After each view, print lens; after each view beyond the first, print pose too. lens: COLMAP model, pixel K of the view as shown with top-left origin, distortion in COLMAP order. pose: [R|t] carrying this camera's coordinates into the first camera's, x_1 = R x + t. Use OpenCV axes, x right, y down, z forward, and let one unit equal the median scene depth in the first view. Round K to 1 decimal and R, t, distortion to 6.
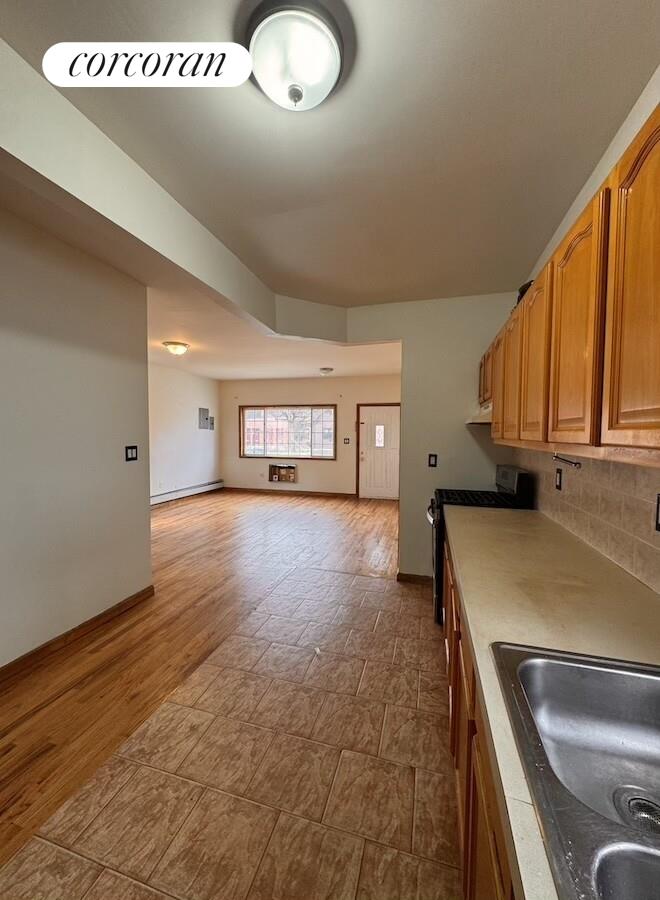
lens RADIAL K [[350.8, 0, 329.8], [0, 350.8, 447.3], [0, 0, 1]] dist [-0.006215, 0.000633]
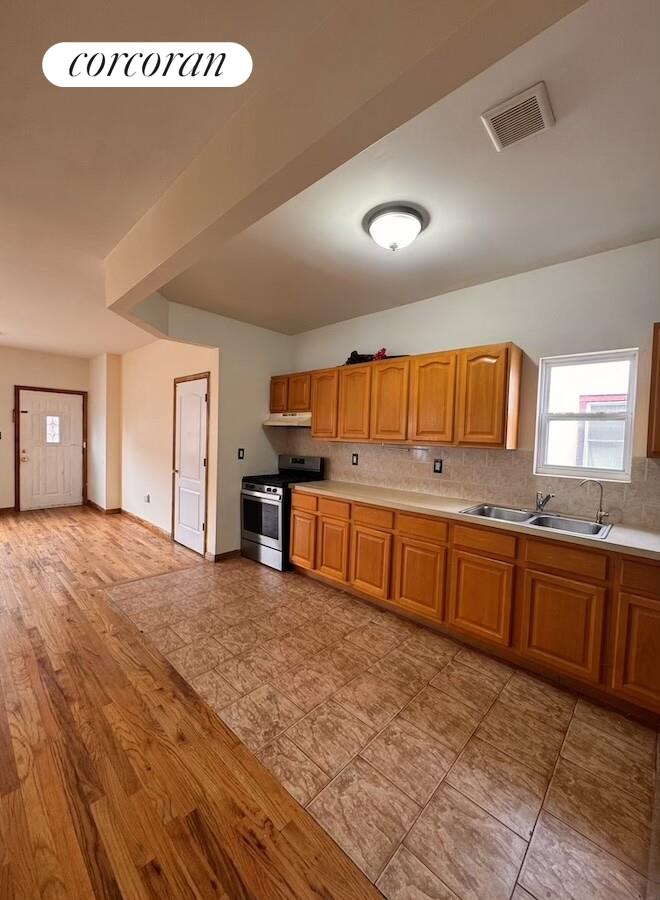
lens RADIAL K [[350.8, 0, 329.8], [0, 350.8, 447.3], [0, 0, 1]] dist [-0.006215, 0.000633]
pose [[0.460582, -0.024037, 0.887292, -0.868969], [0.008030, 0.999705, 0.022914, -0.013633], [-0.887581, -0.003429, 0.460639, 0.217009]]
